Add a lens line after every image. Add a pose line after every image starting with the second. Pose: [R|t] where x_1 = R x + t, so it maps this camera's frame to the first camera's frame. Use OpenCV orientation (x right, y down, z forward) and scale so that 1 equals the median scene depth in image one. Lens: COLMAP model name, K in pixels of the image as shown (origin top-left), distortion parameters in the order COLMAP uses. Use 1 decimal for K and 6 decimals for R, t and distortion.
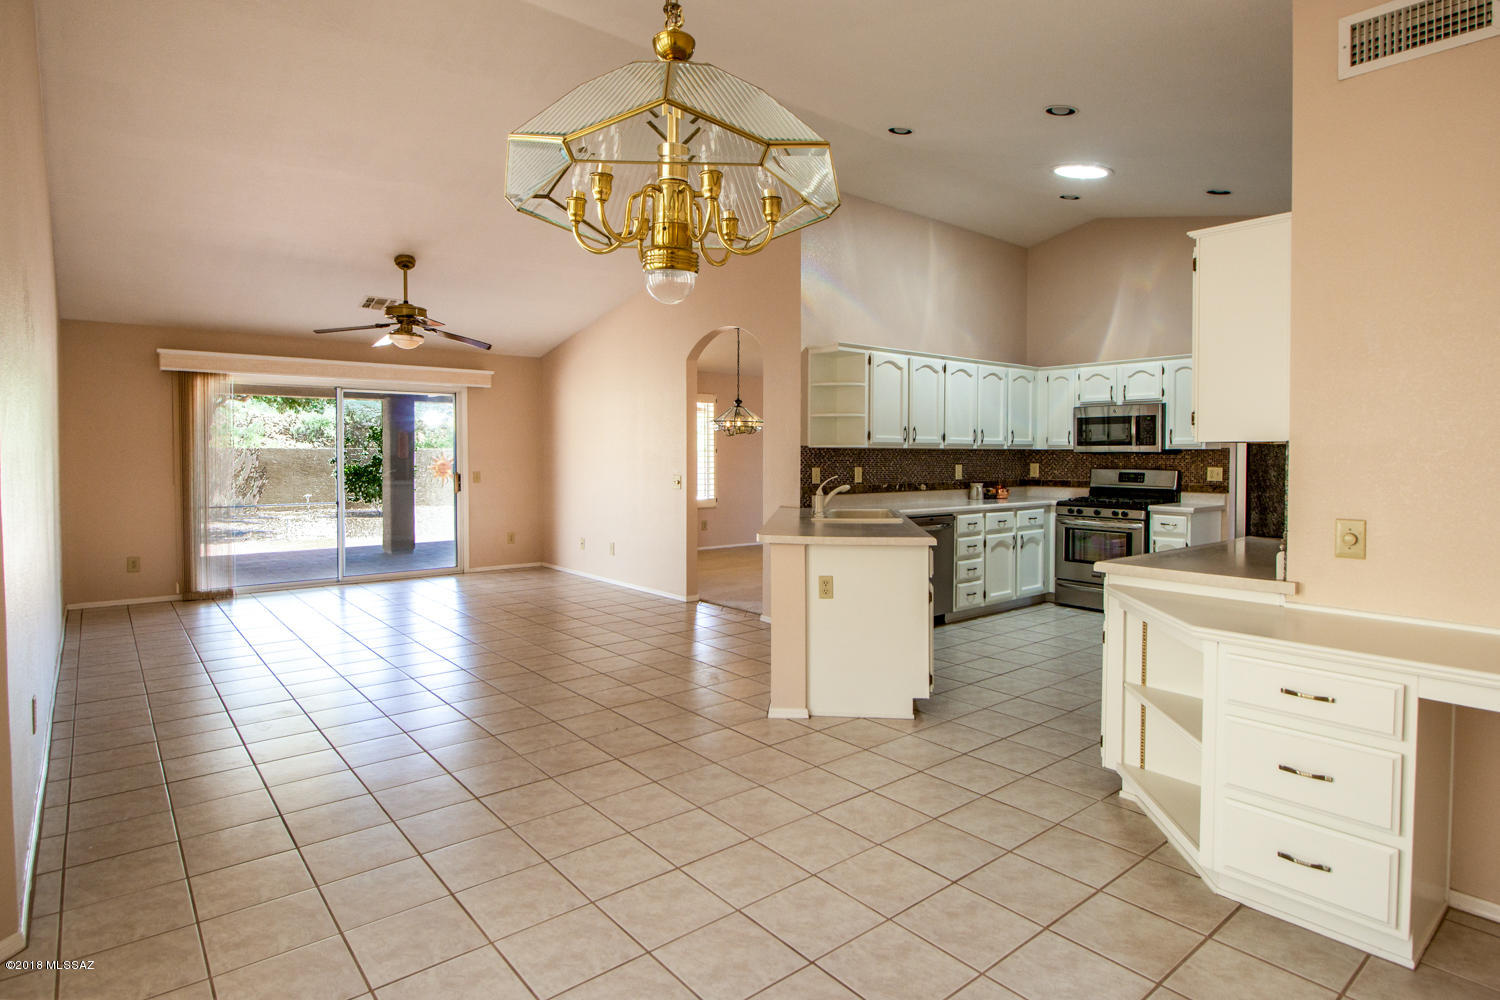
lens RADIAL K [[765.7, 0, 748.9], [0, 765.7, 469.7], [0, 0, 1]] dist [-0.006197, -0.002072]
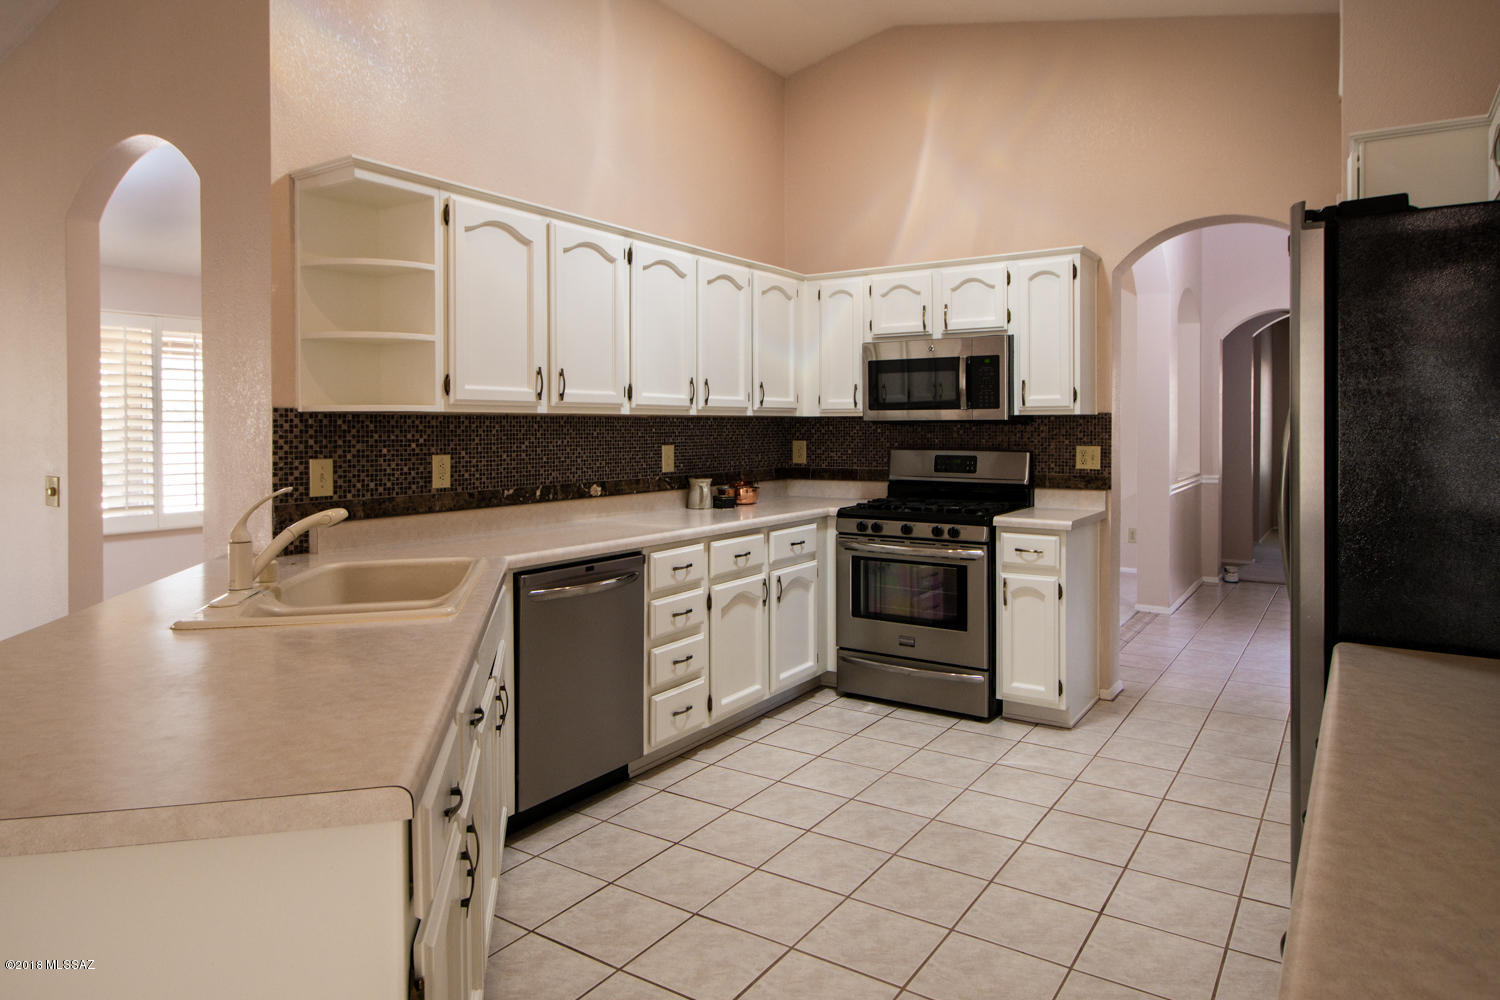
lens RADIAL K [[933.1, 0, 738.2], [0, 933.1, 427.2], [0, 0, 1]] dist [0.007157, 0.002480]
pose [[0.957478, -0.005063, 0.288461, 0.145345], [0.010287, 0.999809, -0.016596, -0.008509], [-0.288322, 0.018858, 0.957348, 0.391076]]
